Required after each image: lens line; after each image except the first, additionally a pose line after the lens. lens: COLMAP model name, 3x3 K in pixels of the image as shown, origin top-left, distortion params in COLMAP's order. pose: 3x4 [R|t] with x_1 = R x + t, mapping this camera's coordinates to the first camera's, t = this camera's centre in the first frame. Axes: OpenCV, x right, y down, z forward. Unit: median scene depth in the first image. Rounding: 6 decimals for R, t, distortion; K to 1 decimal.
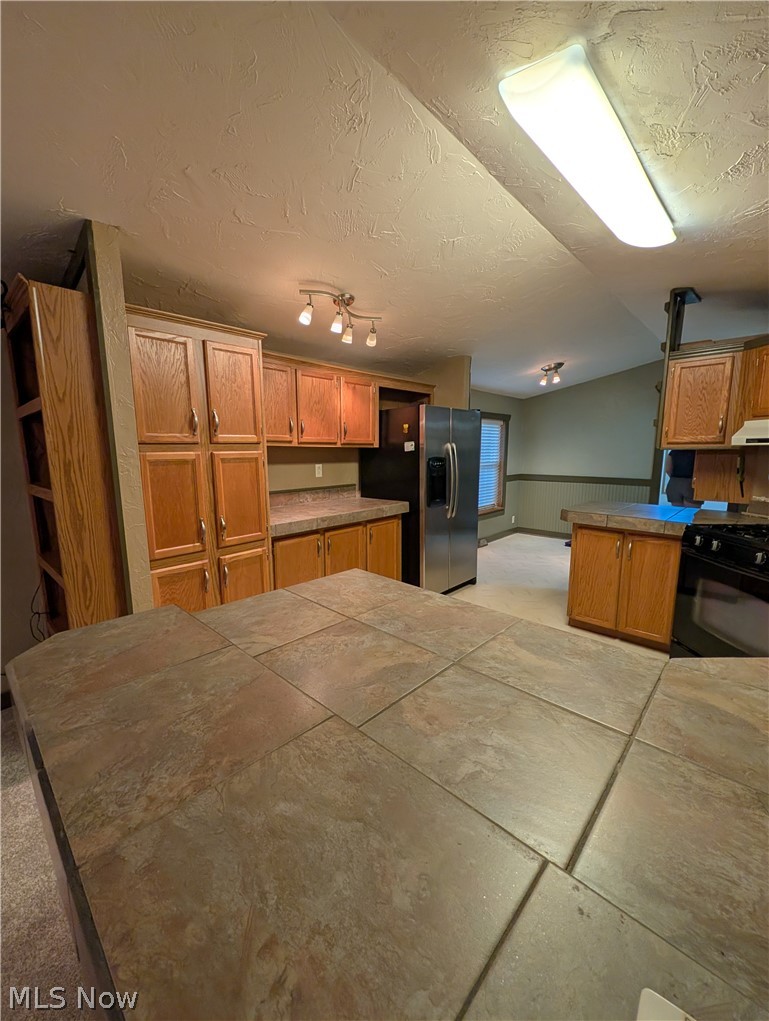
lens RADIAL K [[414.2, 0, 384.5], [0, 414.2, 510.5], [0, 0, 1]] dist [0.000016, -0.000061]
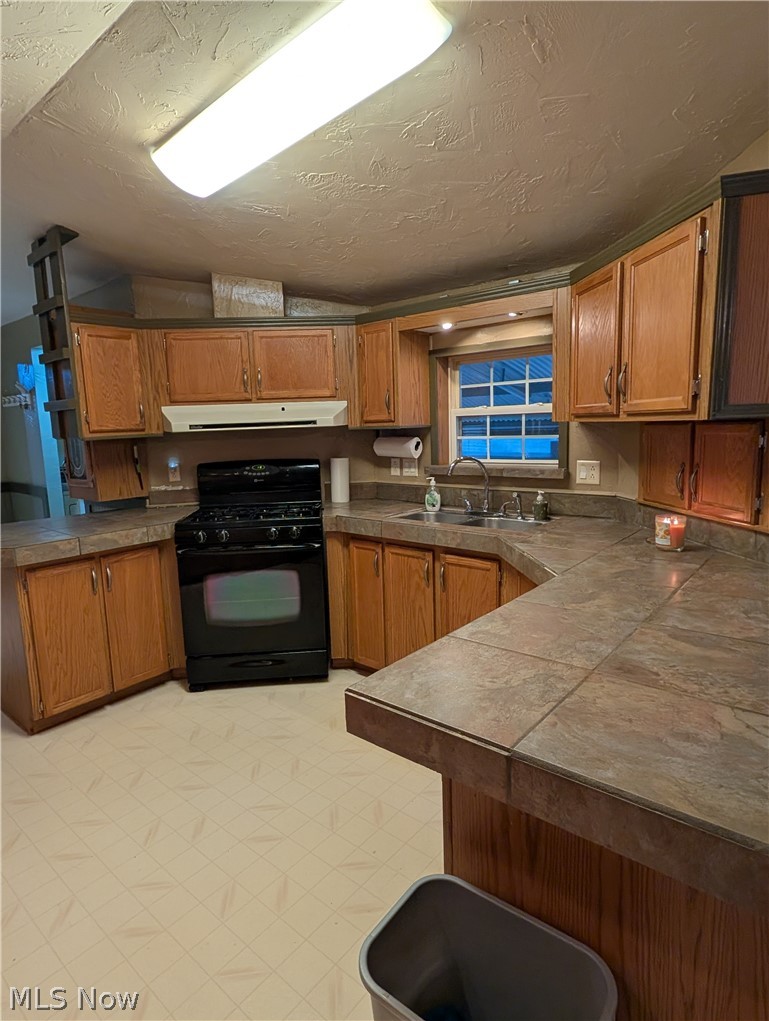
lens RADIAL K [[559.6, 0, 377.5], [0, 559.6, 507.3], [0, 0, 1]] dist [0.000664, -0.000802]
pose [[-0.047297, -0.146044, 0.988147, -0.903578], [0.182271, 0.971383, 0.152291, -0.208024], [-0.982110, 0.187313, -0.019324, 1.246468]]
